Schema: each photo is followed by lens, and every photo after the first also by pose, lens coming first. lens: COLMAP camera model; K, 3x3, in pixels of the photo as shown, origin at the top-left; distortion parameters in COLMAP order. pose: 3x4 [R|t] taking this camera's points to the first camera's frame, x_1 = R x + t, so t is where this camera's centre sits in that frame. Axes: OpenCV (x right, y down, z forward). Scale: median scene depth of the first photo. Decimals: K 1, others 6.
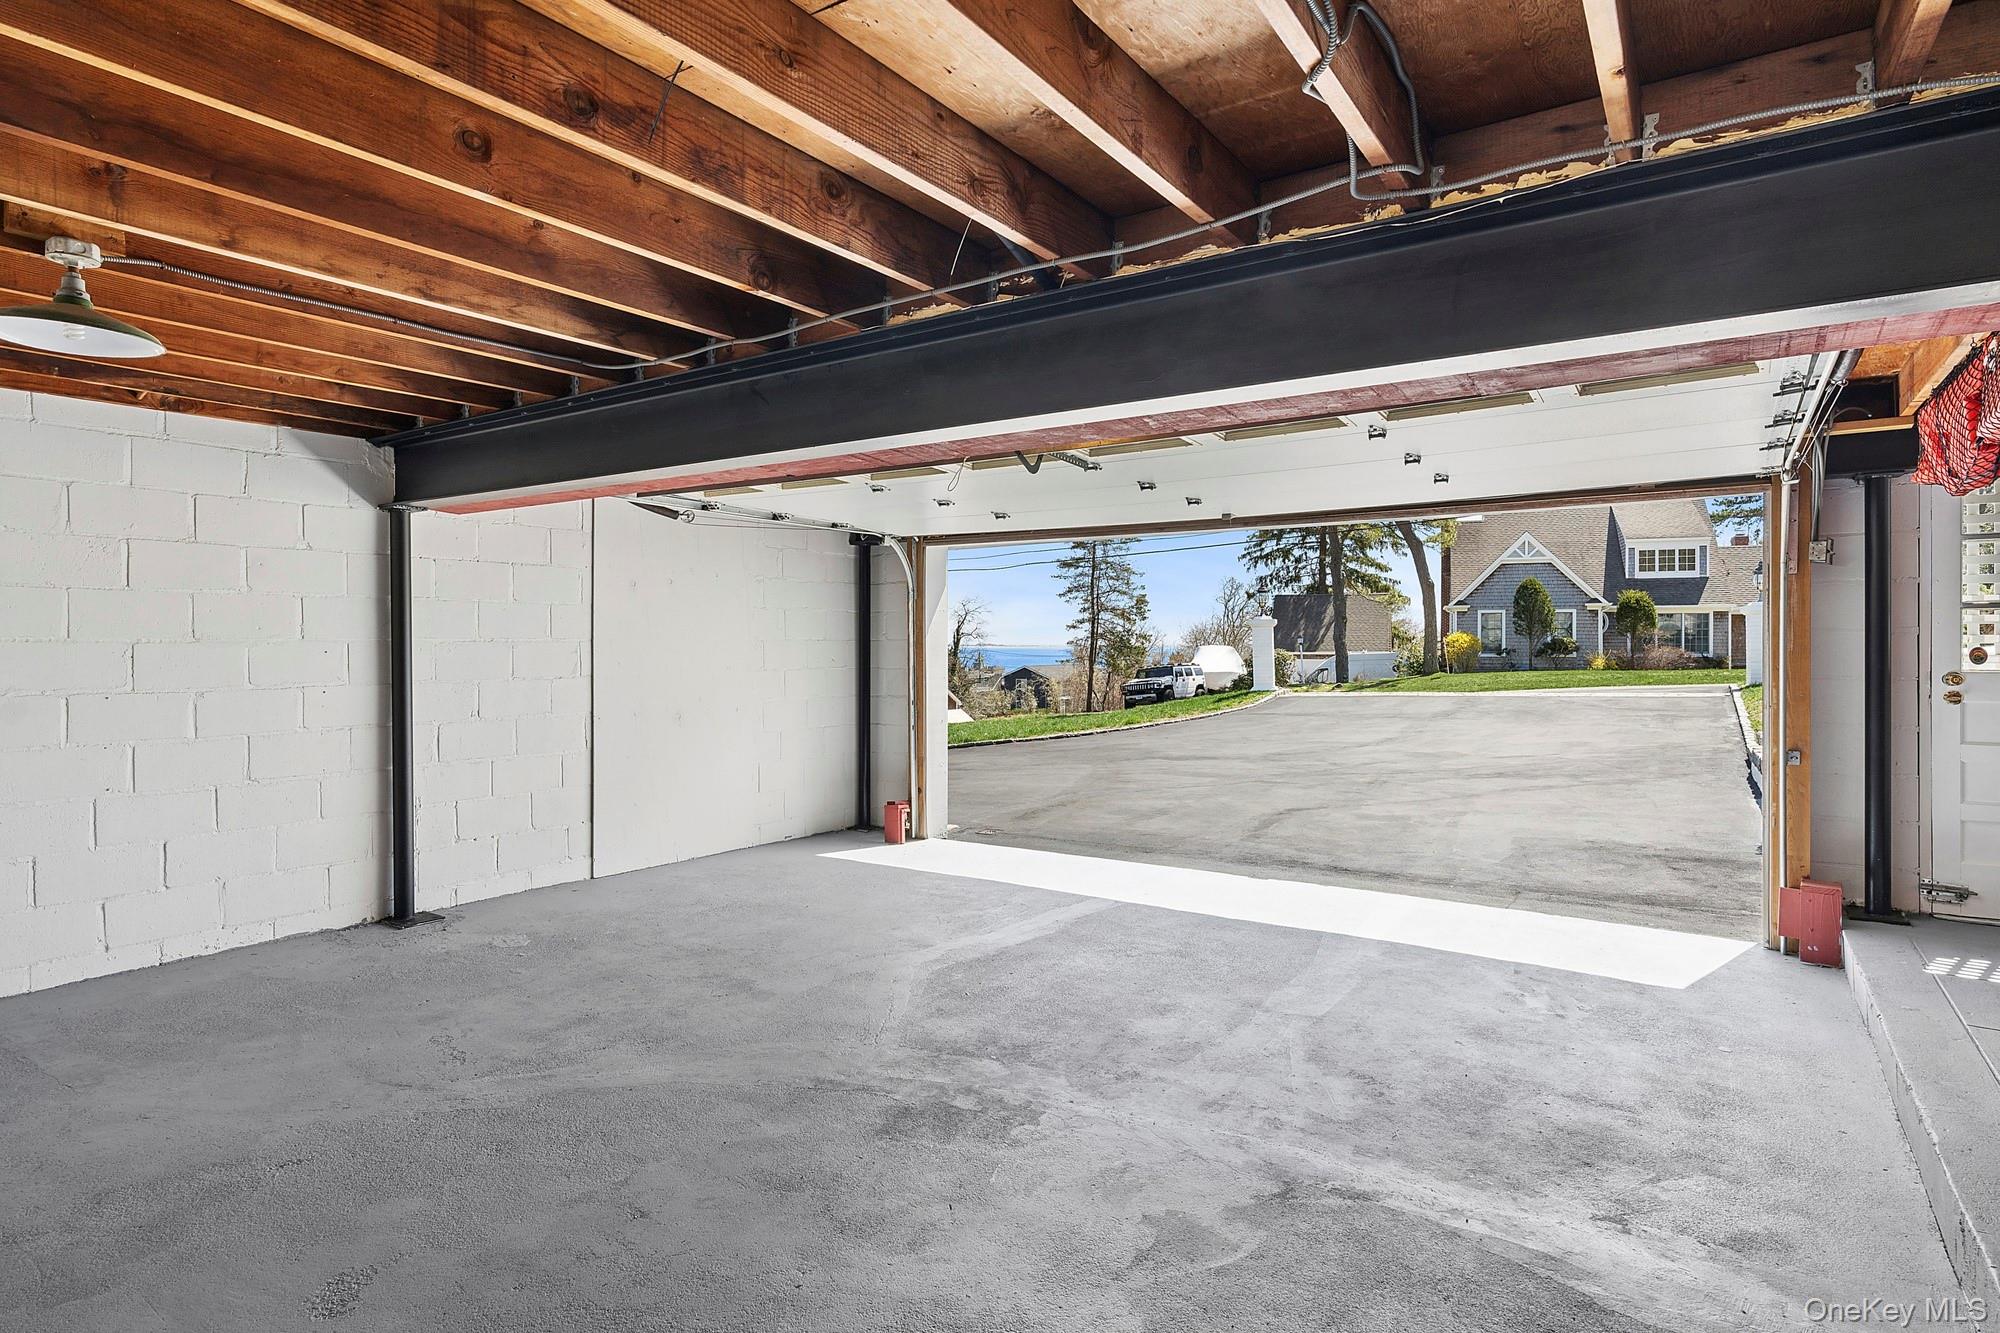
lens RADIAL K [[1055.2, 0, 1004.0], [0, 1055.2, 649.5], [0, 0, 1]] dist [0.001775, 0.001317]
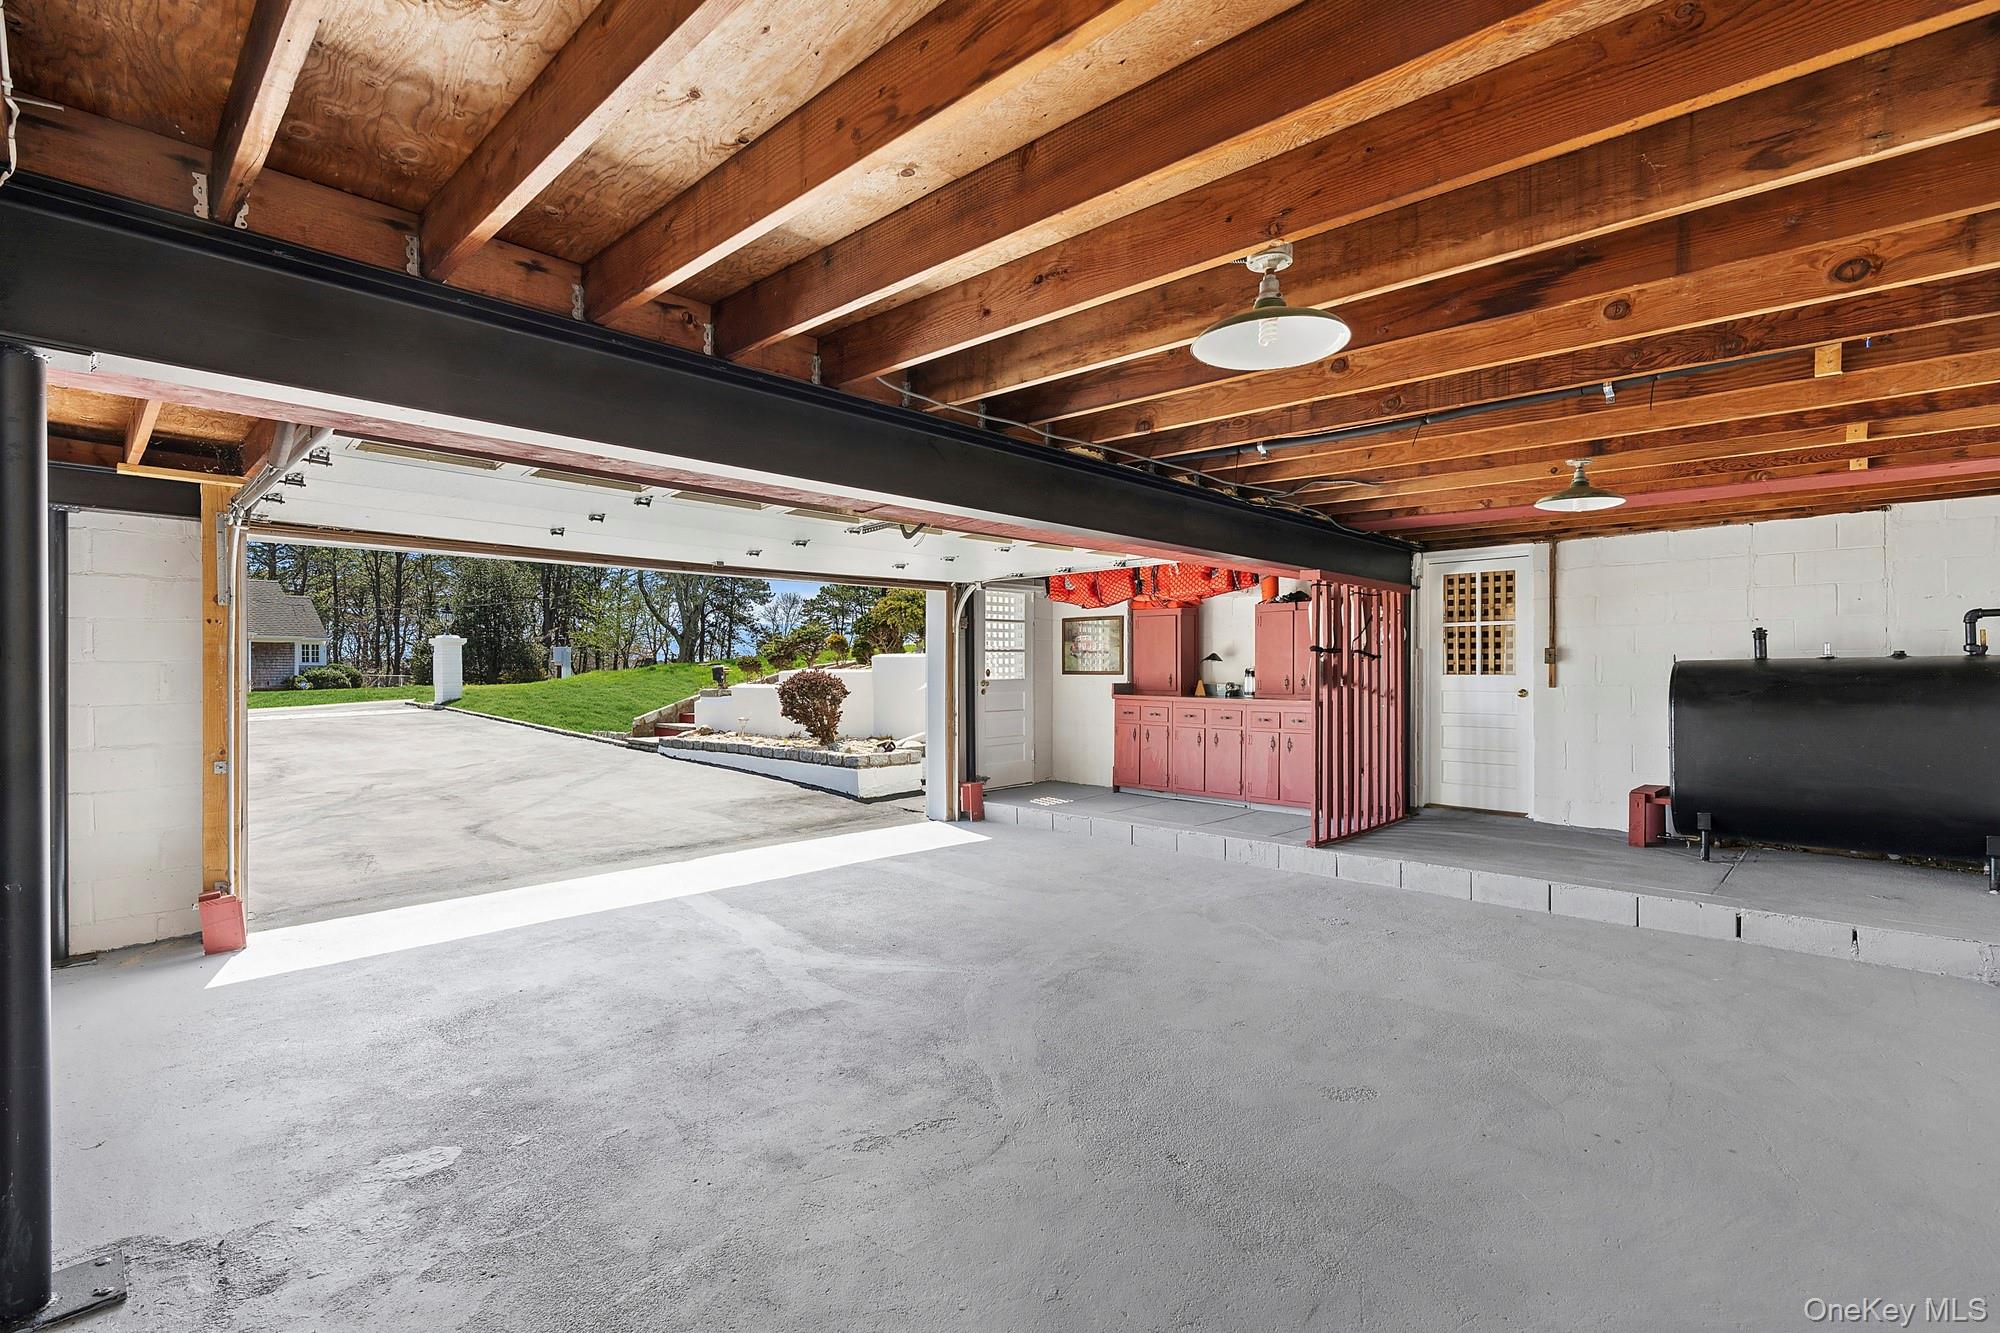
lens RADIAL K [[903.2, 0, 1004.3], [0, 903.2, 671.9], [0, 0, 1]] dist [-0.002799, 0.000455]
pose [[0.173759, -0.003934, 0.984780, -1.126163], [0.007197, 0.999970, 0.002725, -0.001882], [-0.984762, 0.006614, 0.173782, 0.715624]]
